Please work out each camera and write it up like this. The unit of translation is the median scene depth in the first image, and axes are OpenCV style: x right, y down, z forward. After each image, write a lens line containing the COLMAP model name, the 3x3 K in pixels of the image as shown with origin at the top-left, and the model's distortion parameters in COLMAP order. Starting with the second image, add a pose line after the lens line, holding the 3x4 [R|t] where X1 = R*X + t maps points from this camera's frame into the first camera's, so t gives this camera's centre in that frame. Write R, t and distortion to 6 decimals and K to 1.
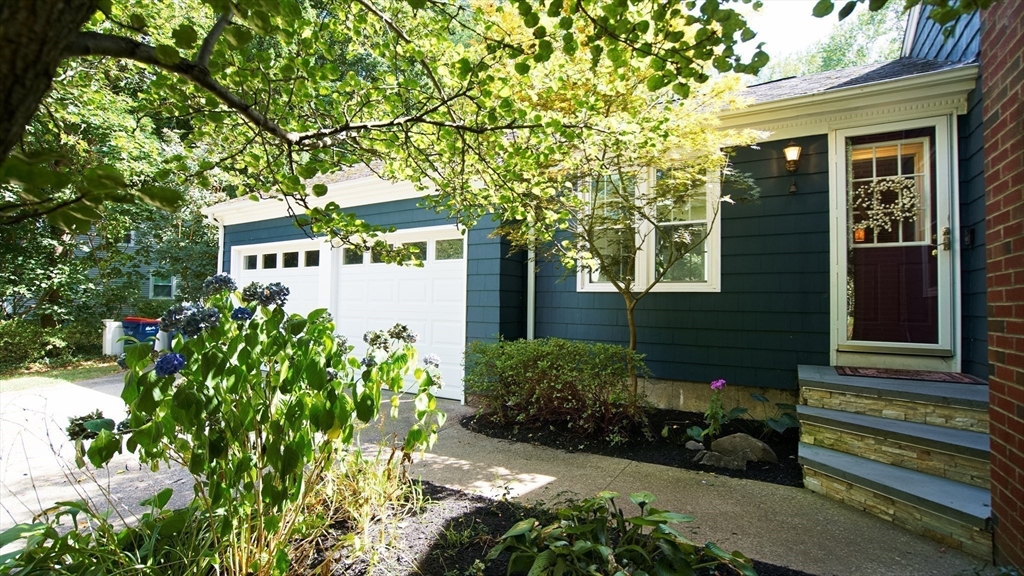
lens RADIAL K [[477.7, 0, 512.0], [0, 477.7, 288.0], [0, 0, 1]] dist [-0.040759, 0.000130]
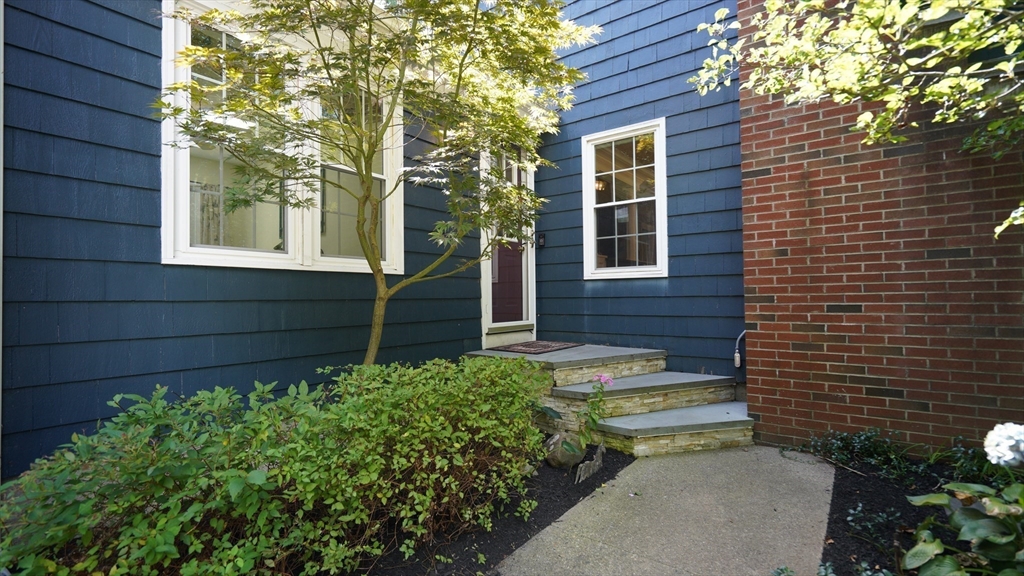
lens RADIAL K [[464.6, 0, 512.0], [0, 464.6, 288.0], [0, 0, 1]] dist [0.000243, 0.000024]
pose [[0.062193, 0.001873, 0.998062, -0.362276], [-0.028707, 0.999588, -0.000087, 0.030676], [-0.997651, -0.028646, 0.062221, 0.934504]]
